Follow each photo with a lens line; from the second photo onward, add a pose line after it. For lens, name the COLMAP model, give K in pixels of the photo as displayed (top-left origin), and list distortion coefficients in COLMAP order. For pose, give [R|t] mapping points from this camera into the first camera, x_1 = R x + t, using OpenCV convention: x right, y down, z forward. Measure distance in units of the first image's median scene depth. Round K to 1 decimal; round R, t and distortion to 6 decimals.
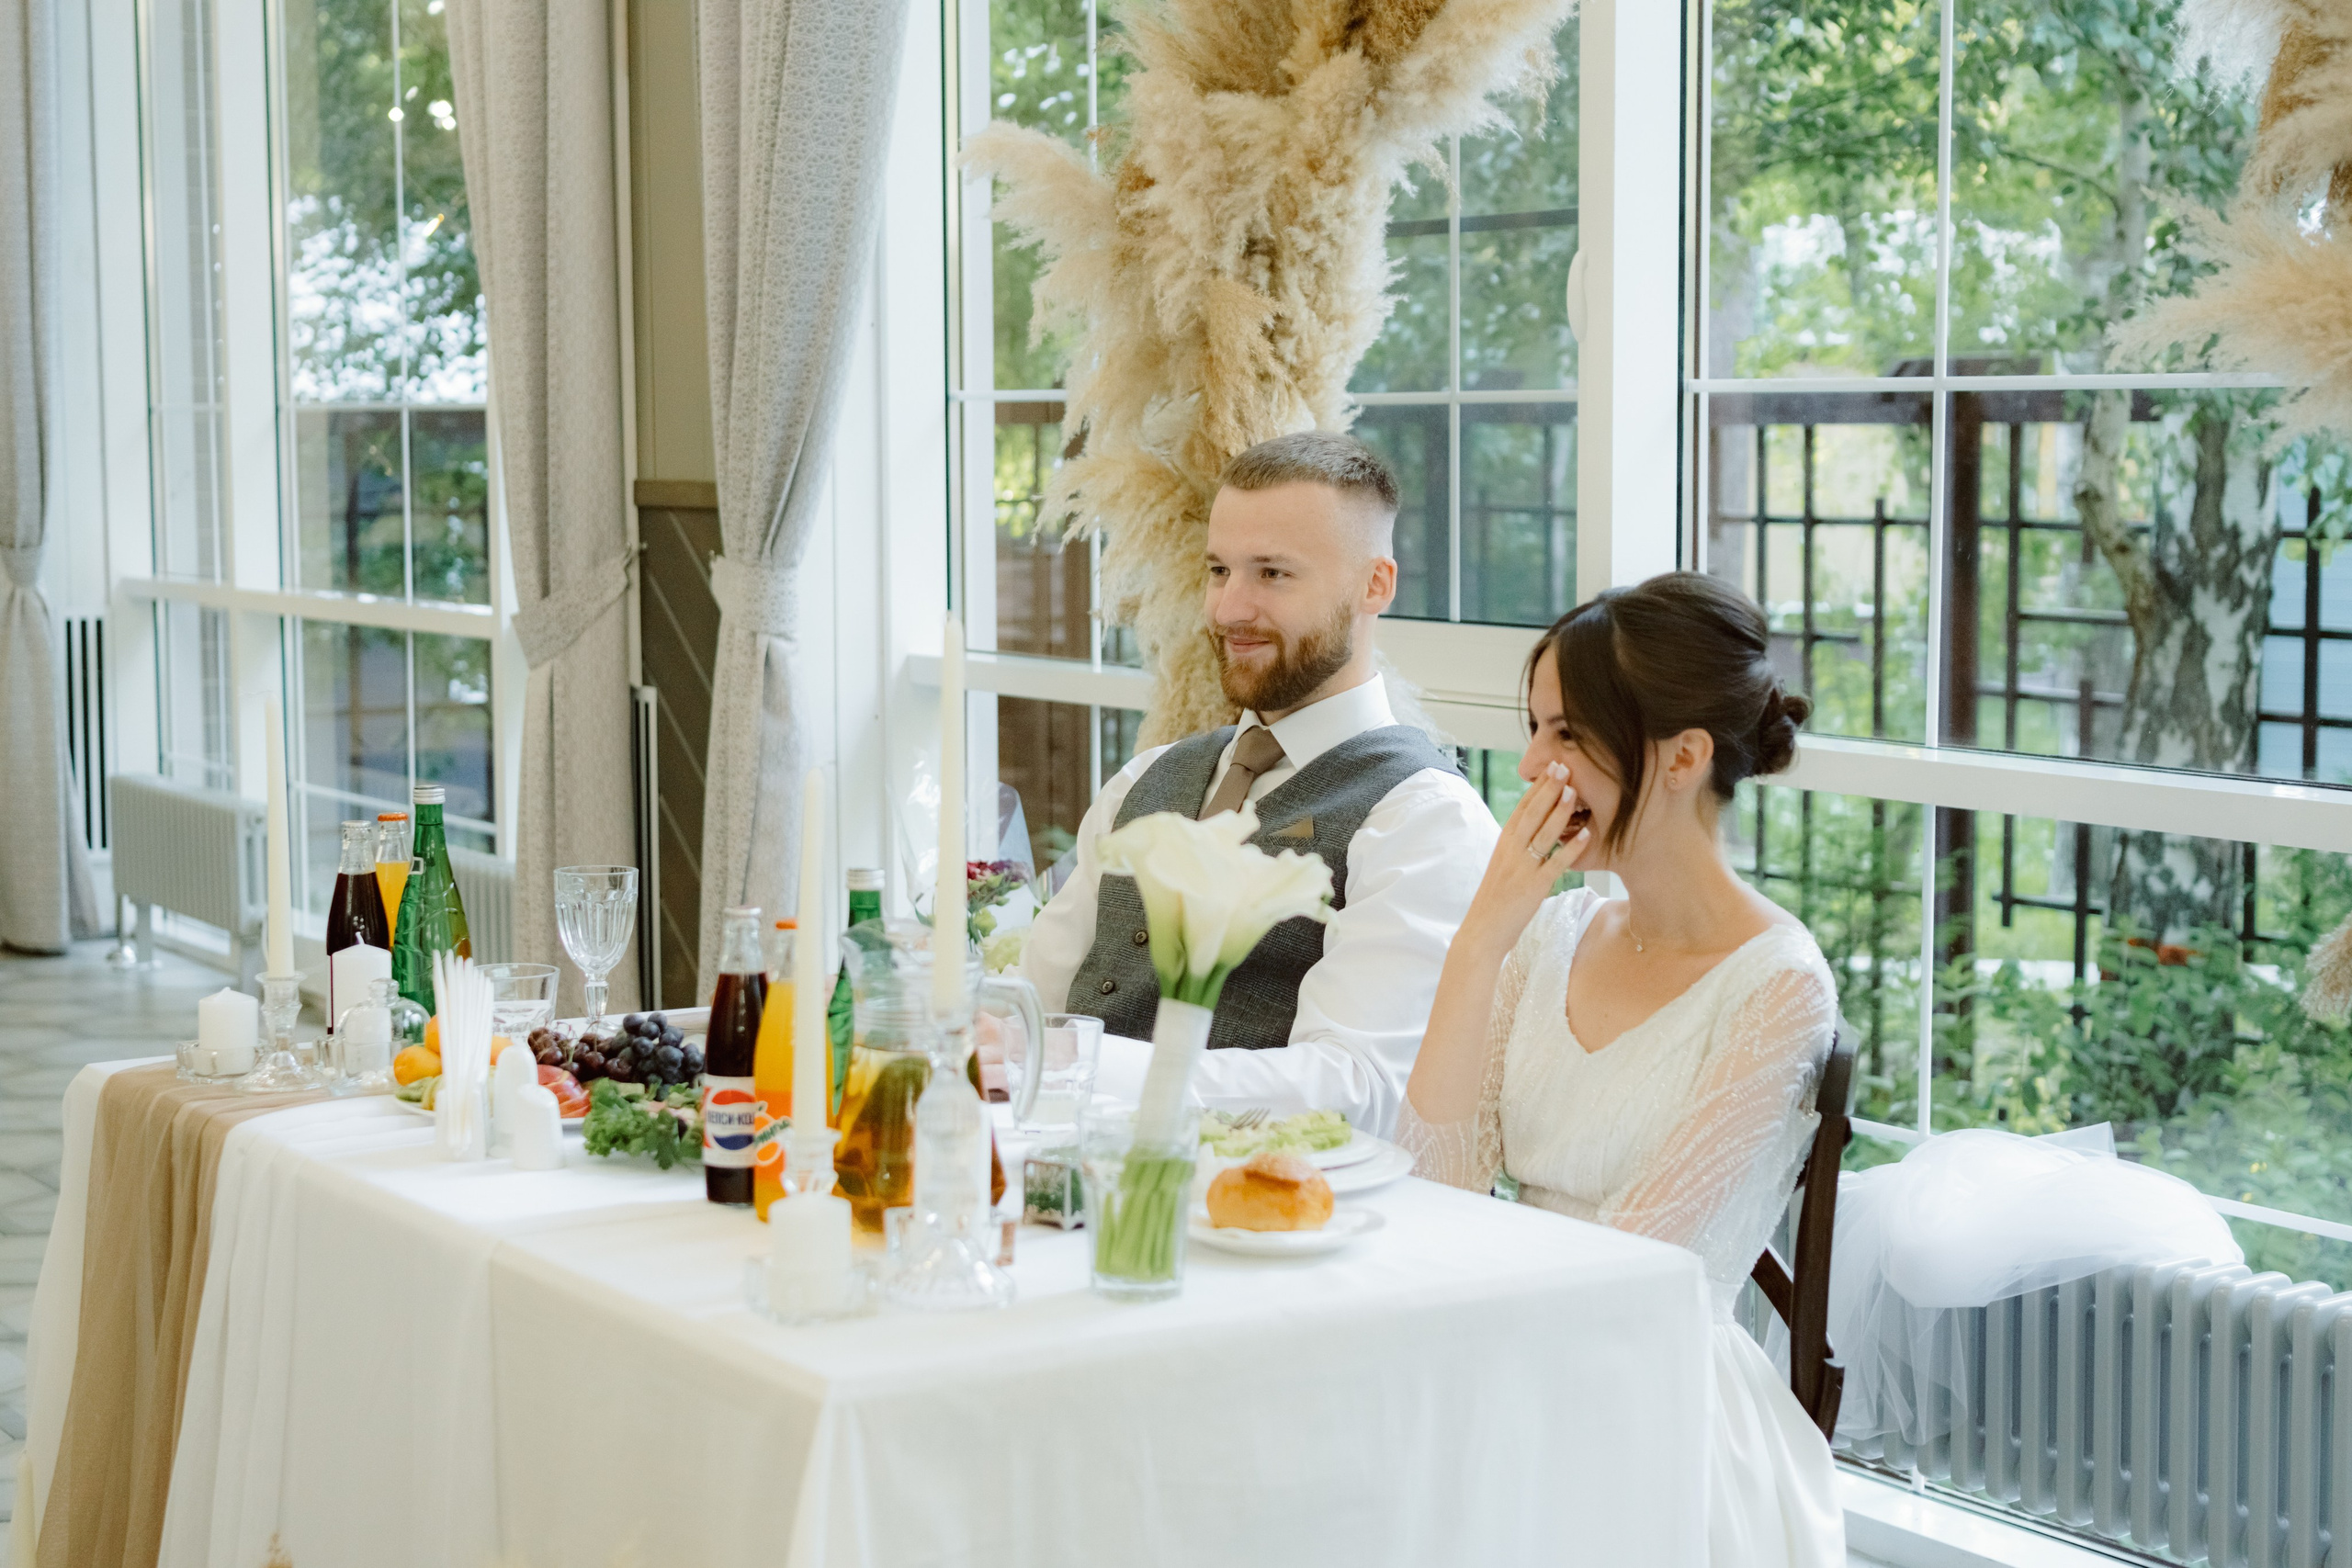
lens RADIAL K [[3631.5, 0, 1176.0], [0, 3631.5, 784.0], [0, 0, 1]] dist [-0.011260, -0.070251]
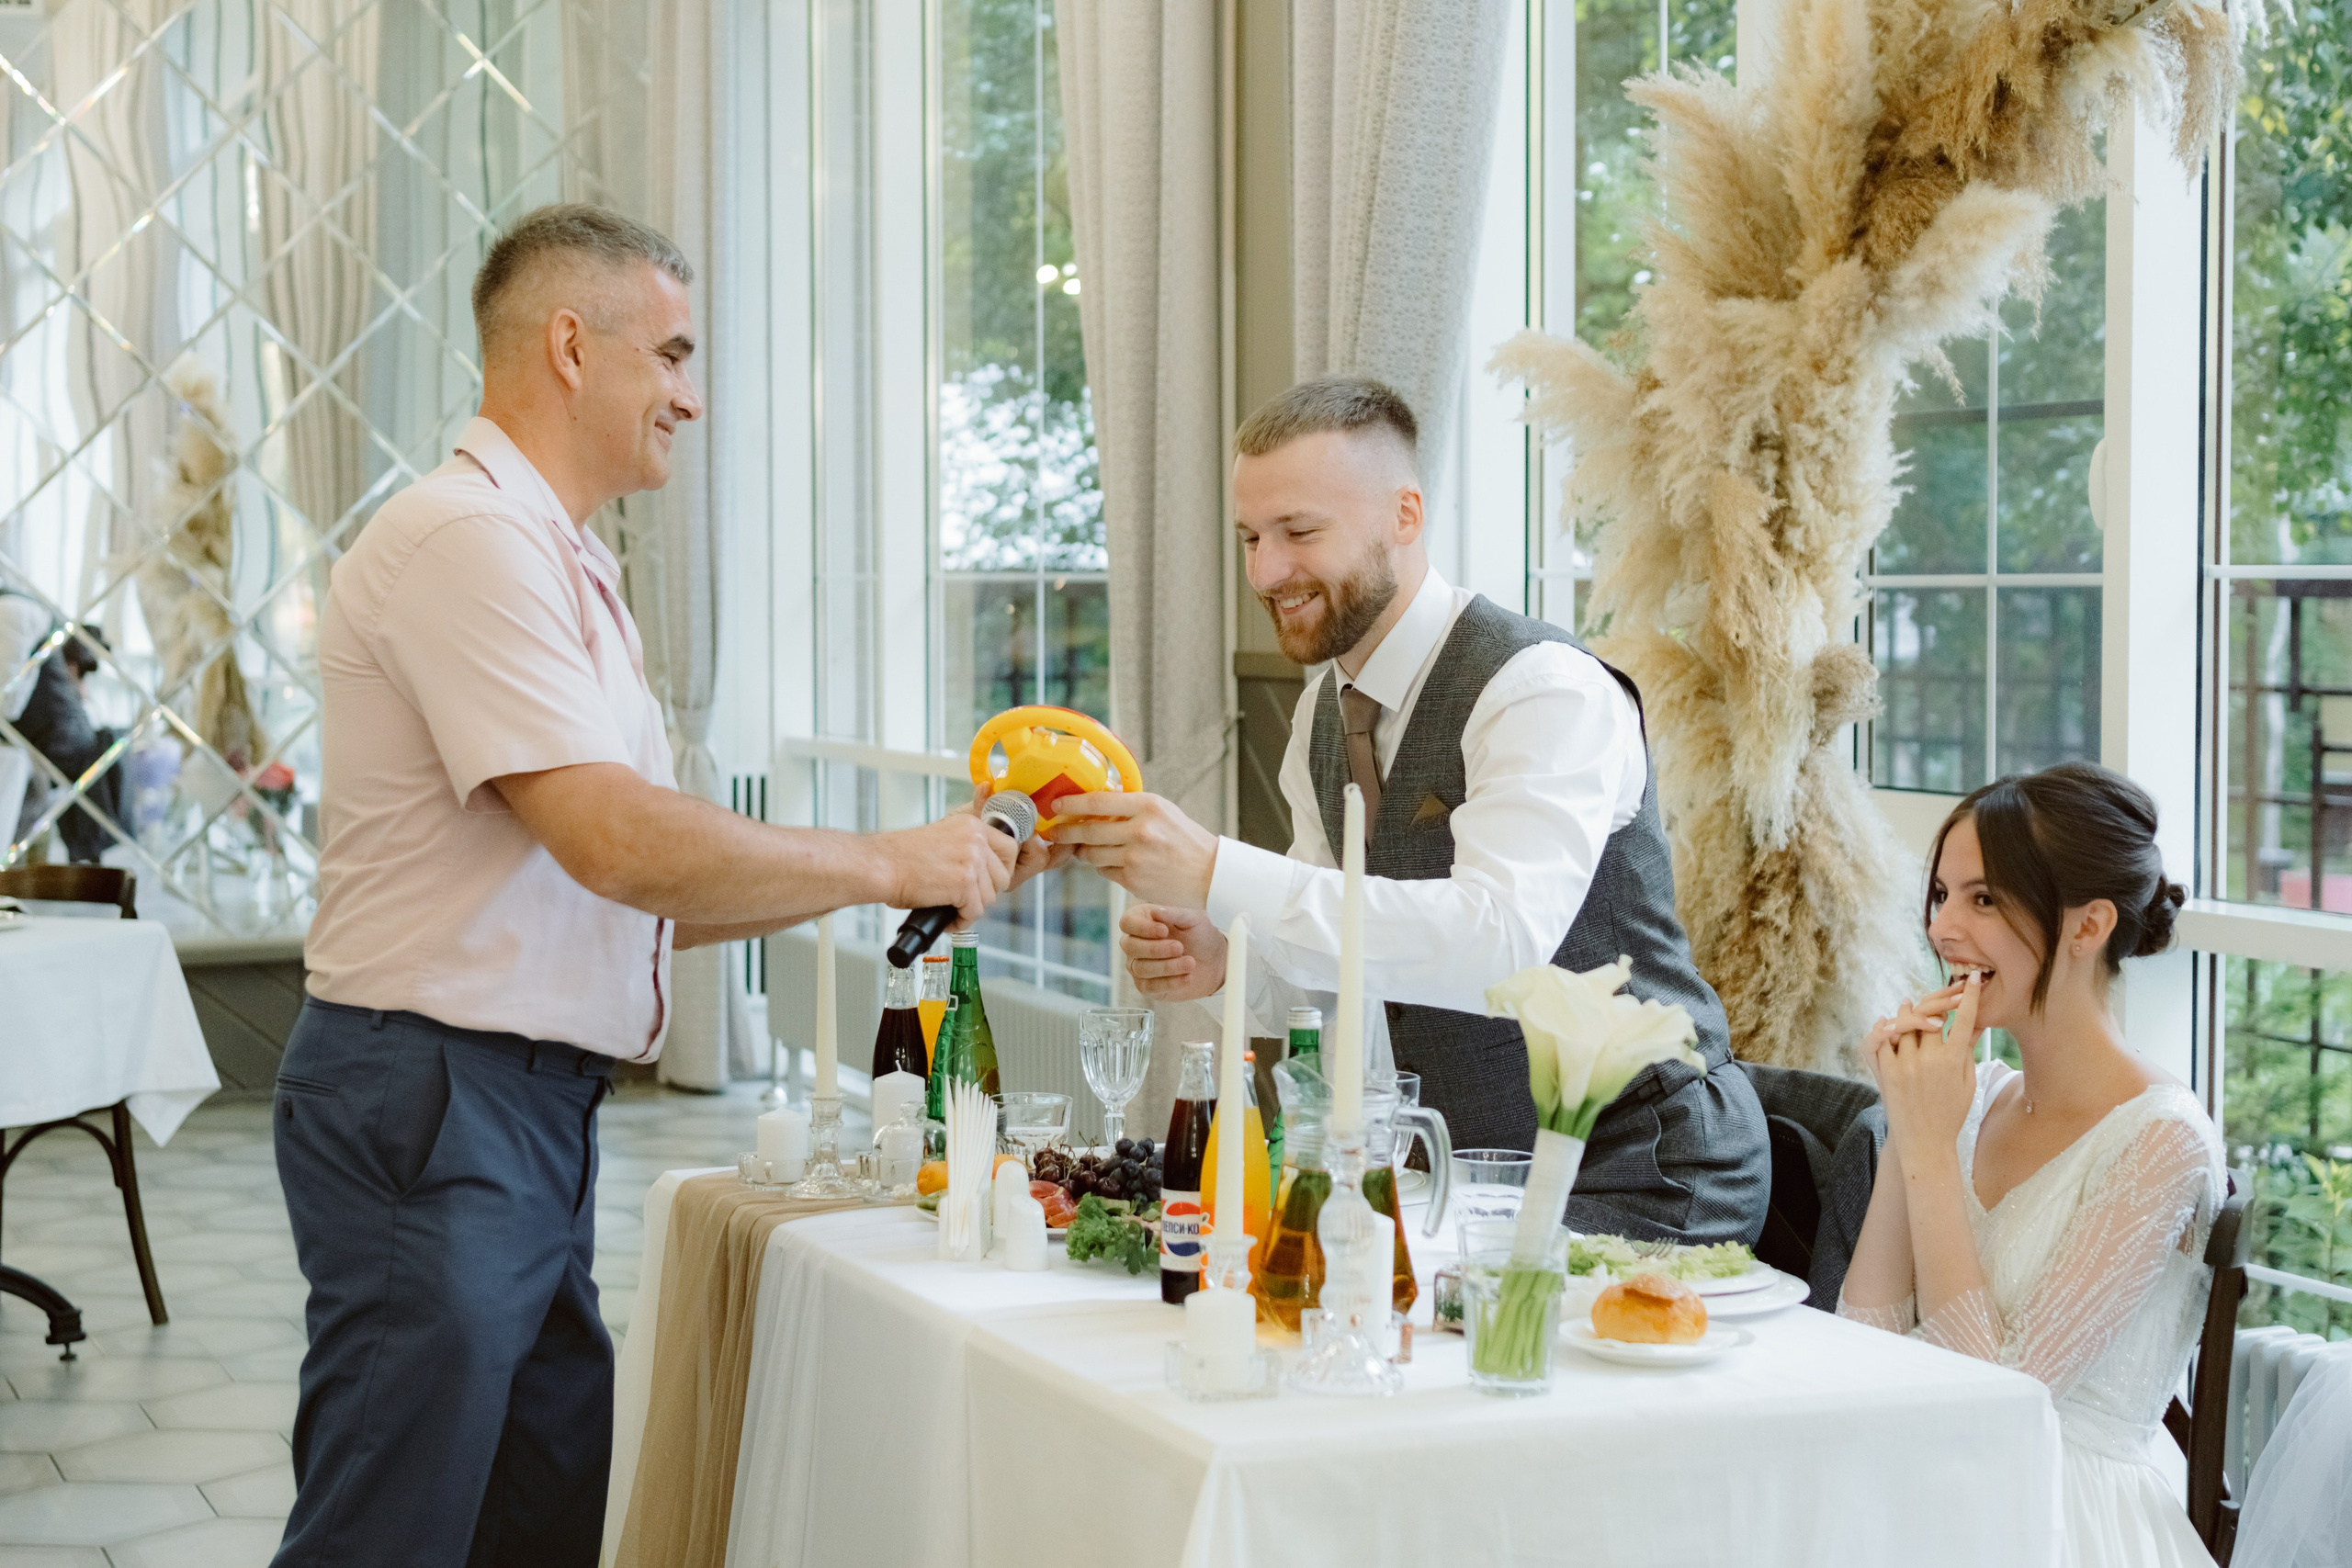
lens RADIAL K [[3716.7, 0, 1176.0], [0, 3716.7, 784.0], [0, 0, 1]] dist [-0.026648, 0.033711]
pose [[0.982005, 0.013135, -0.188396, 0.058038], [-0.021702, 0.998819, -0.043482, 0.002692], [0.187602, 0.046788, 0.981130, -0.090718]]
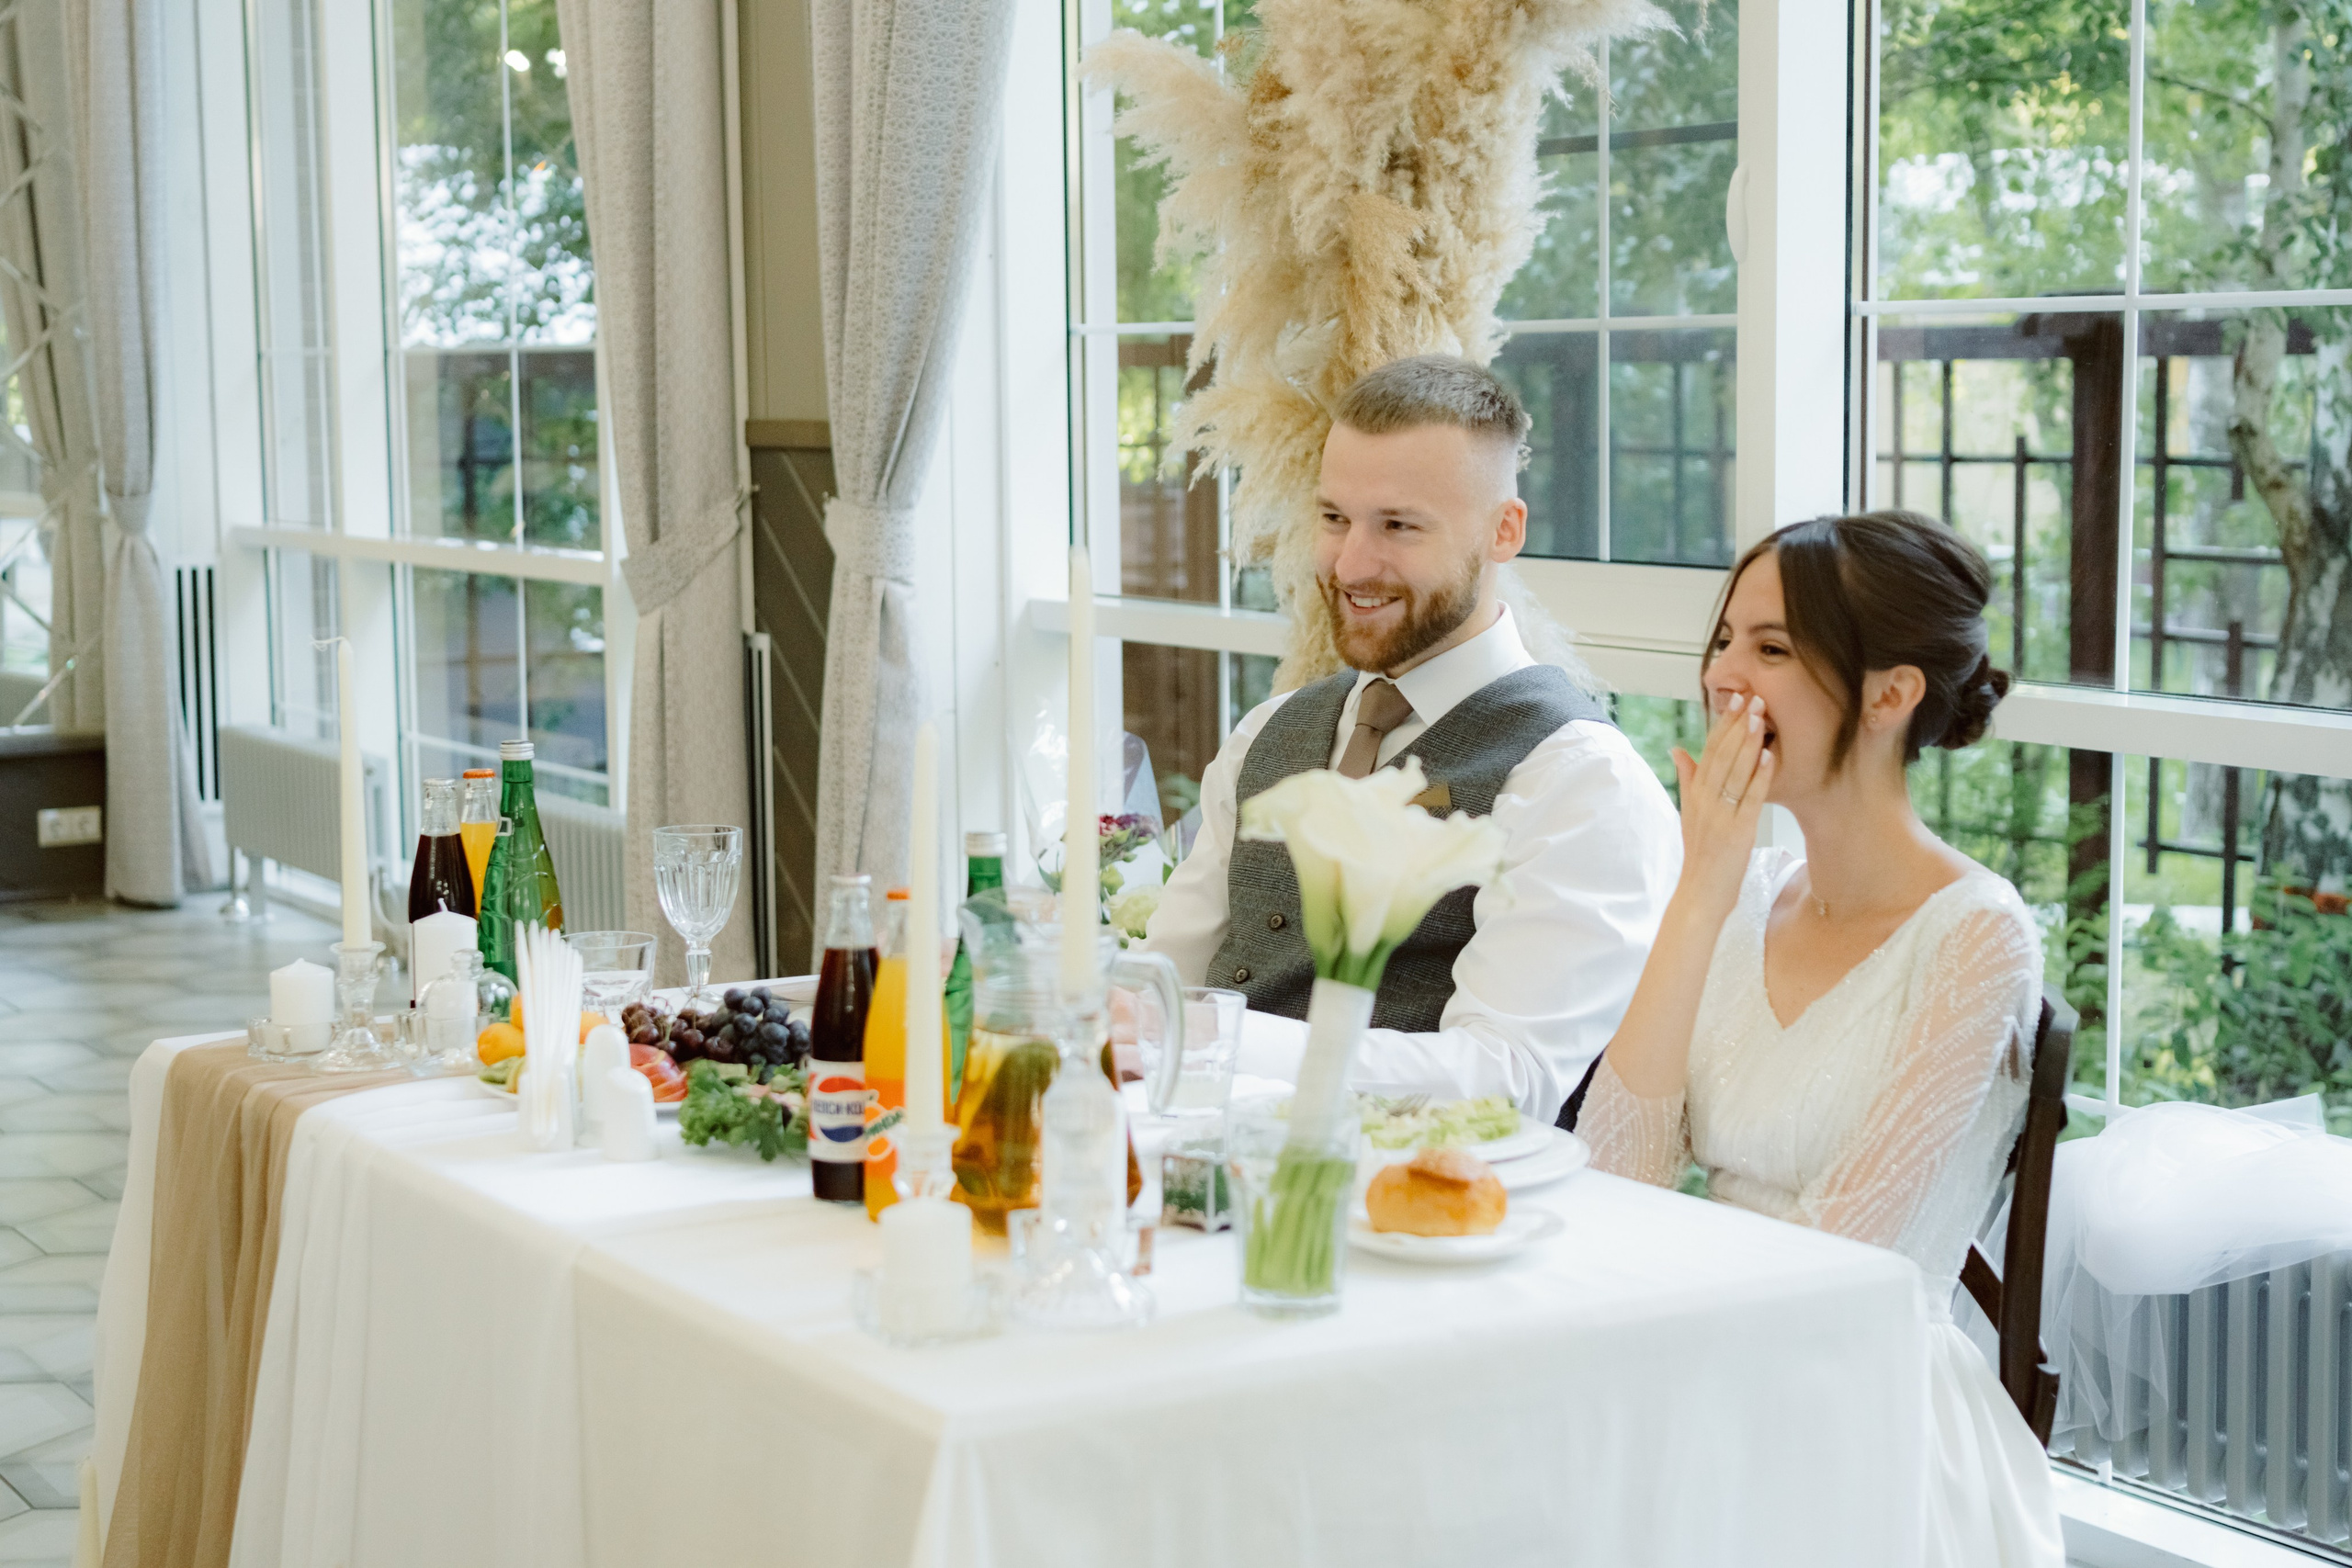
lens RADIAL K [[3602.4, 0, 1176.0], [0, 3602.4, 784.0], [0, 0, 1]] dist [-0.006372, -0.010961]
pose [[0.999463, -0.003132, -0.032630, -0.005498], [0.003630, 0.999878, 0.015201, -0.001394], [0.032579, -0.015311, 0.999352, 0.065571]]
